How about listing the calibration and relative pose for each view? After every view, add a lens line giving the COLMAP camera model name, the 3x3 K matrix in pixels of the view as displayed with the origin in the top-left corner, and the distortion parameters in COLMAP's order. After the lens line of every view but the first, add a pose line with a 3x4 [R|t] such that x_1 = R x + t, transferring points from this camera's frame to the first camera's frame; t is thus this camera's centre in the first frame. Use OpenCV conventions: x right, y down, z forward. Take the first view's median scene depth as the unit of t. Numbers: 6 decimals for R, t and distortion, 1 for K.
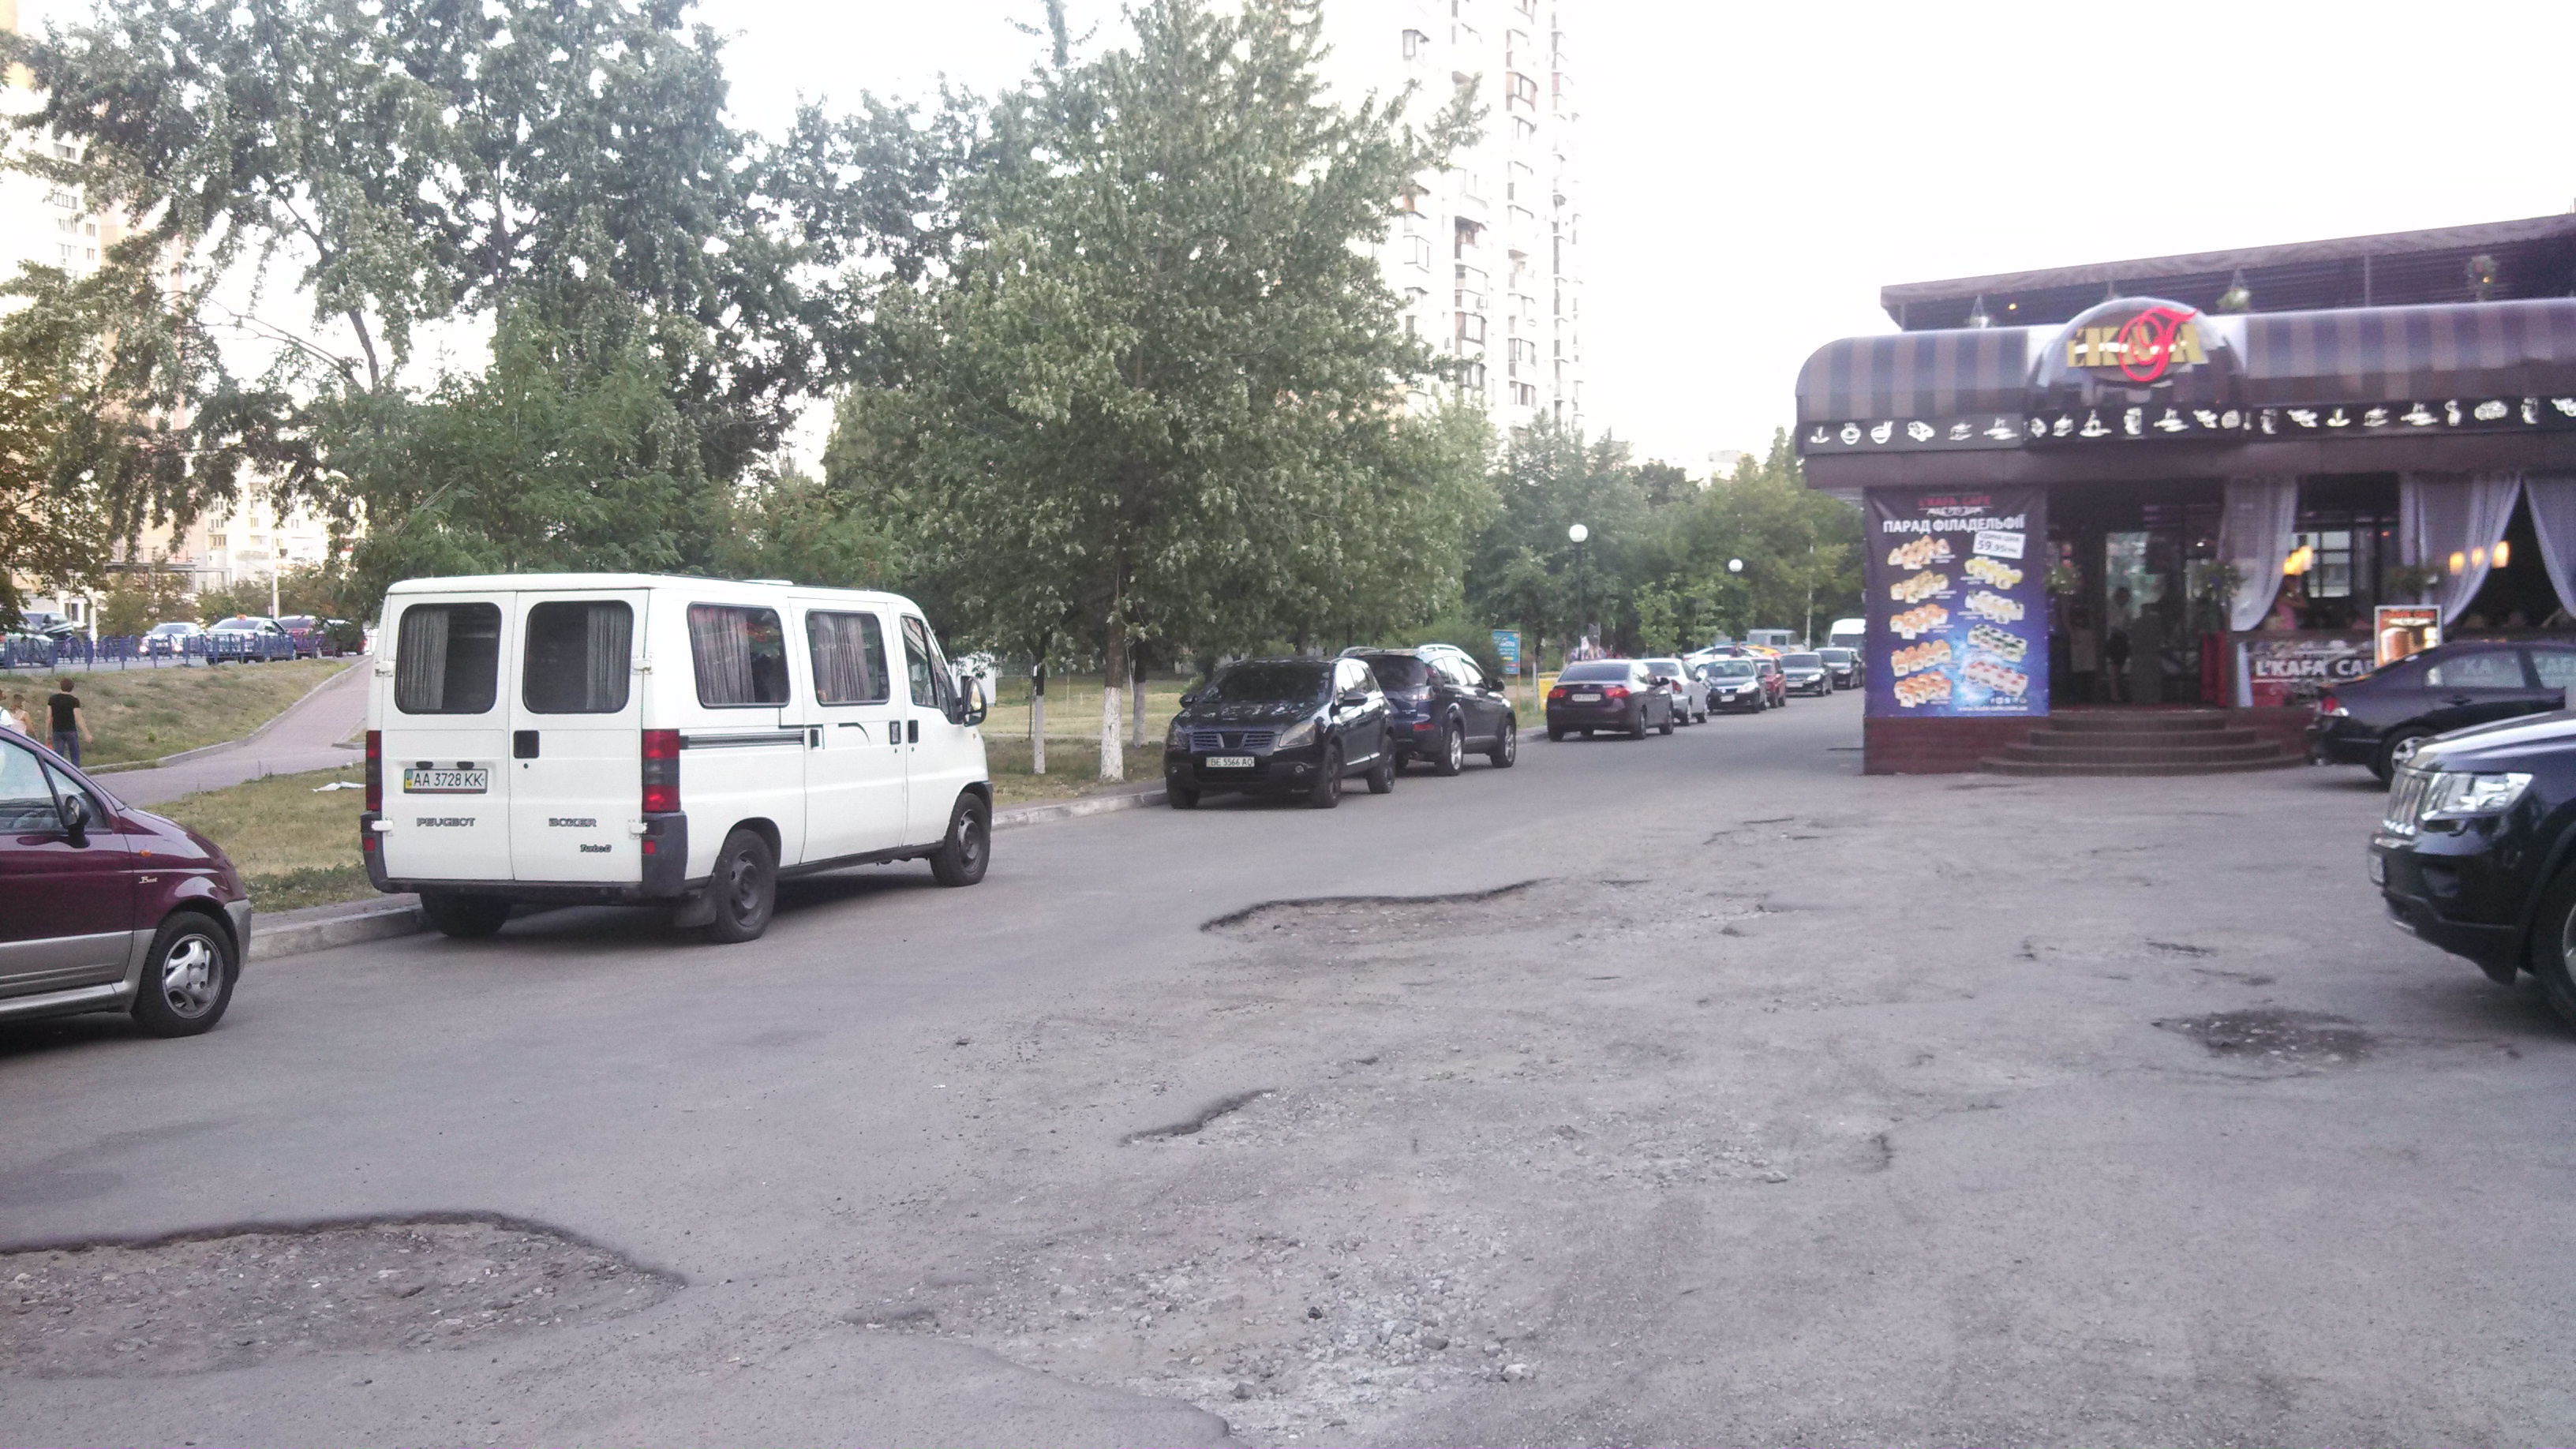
lens RADIAL K [[9790.5, 0, 1288.1], [0, 9790.5, 724.5], [0, 0, 1]] dist [-0.310226, 0.000000]
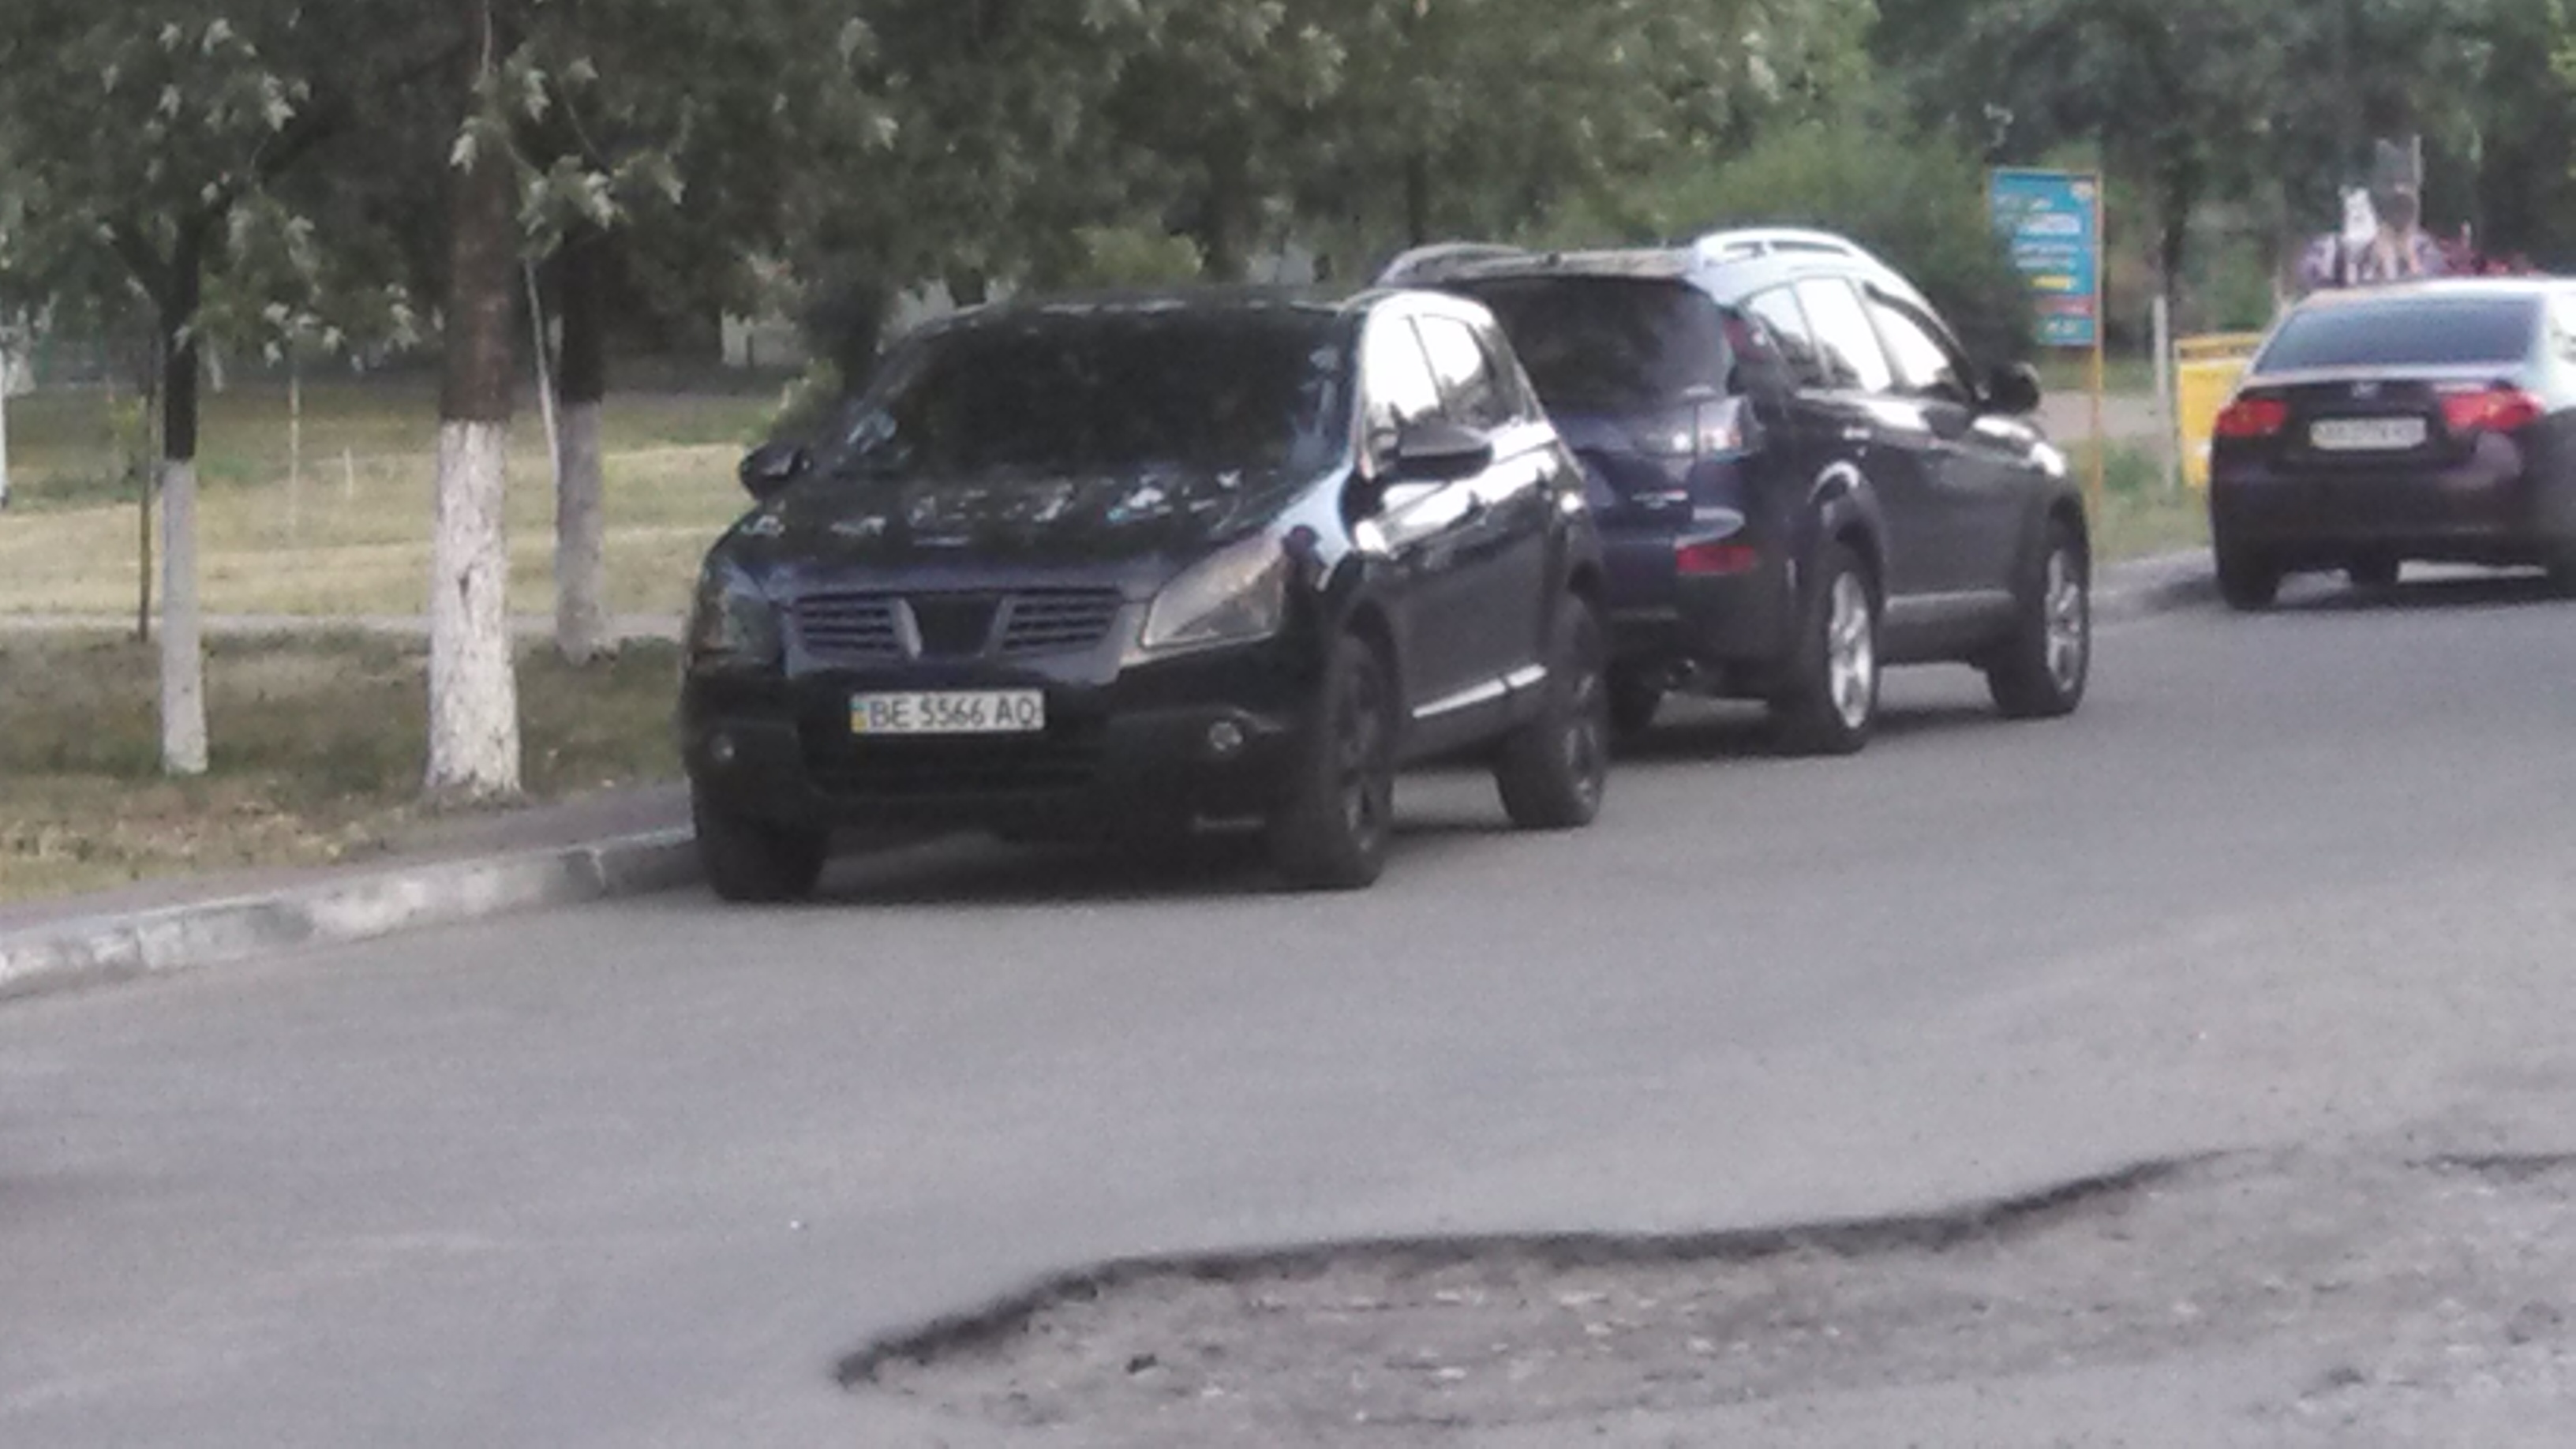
lens RADIAL K [[9790.5, 0, 1287.6], [0, 9790.5, 726.2], [0, 0, 1]] dist [-0.310226, 0.000000]
pose [[0.994217, -0.019448, 0.105613, -0.023740], [0.016618, 0.999481, 0.027607, -0.002599], [-0.106095, -0.025693, 0.994024, 0.751132]]
